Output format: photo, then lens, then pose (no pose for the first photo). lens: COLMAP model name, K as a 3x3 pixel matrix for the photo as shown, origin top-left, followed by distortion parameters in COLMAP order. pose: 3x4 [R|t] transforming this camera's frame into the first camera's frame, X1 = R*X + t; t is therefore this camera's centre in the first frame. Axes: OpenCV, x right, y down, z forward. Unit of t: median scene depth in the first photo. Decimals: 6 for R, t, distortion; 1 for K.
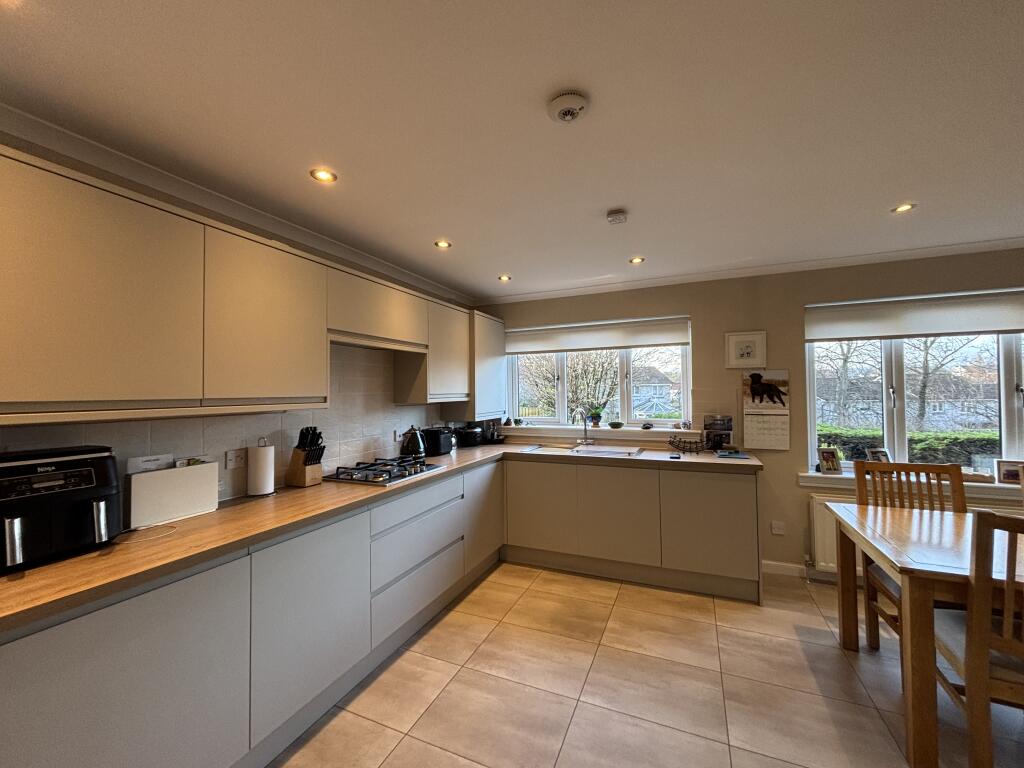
lens RADIAL K [[410.2, 0, 510.9], [0, 410.2, 383.4], [0, 0, 1]] dist [0.003238, 0.000213]
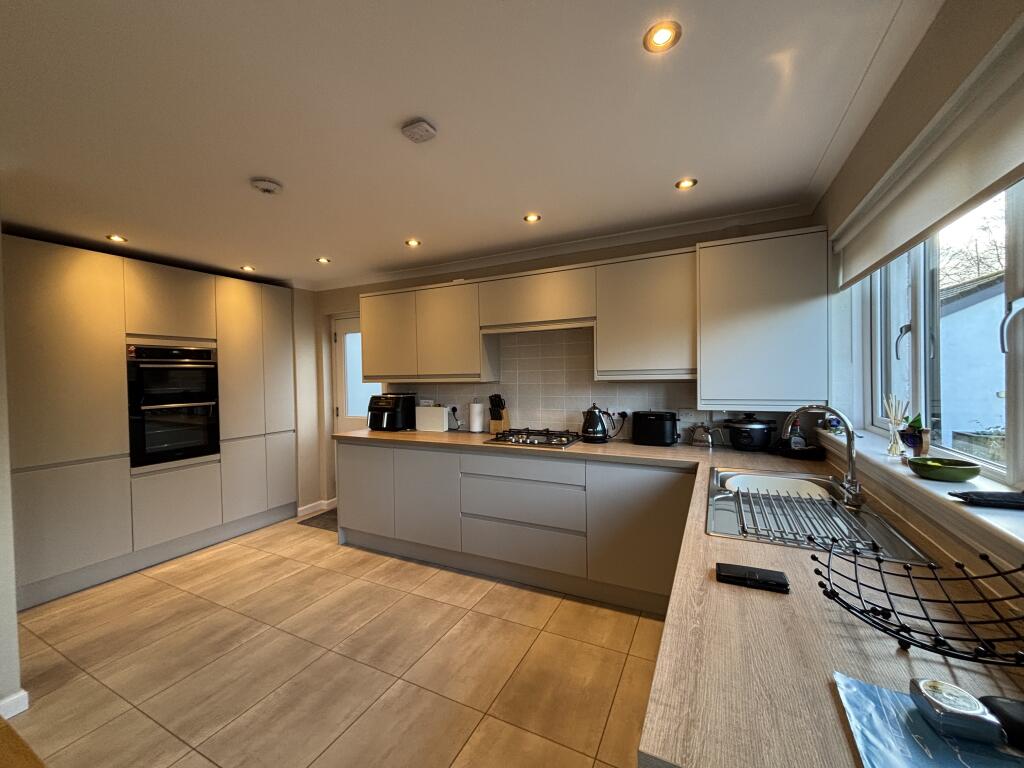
lens RADIAL K [[410.2, 0, 510.0], [0, 410.2, 380.1], [0, 0, 1]] dist [0.003238, 0.000213]
pose [[-0.042913, 0.025466, -0.998754, 0.882375], [0.038553, 0.998973, 0.023815, 0.021766], [0.998335, -0.037483, -0.043851, 1.039182]]
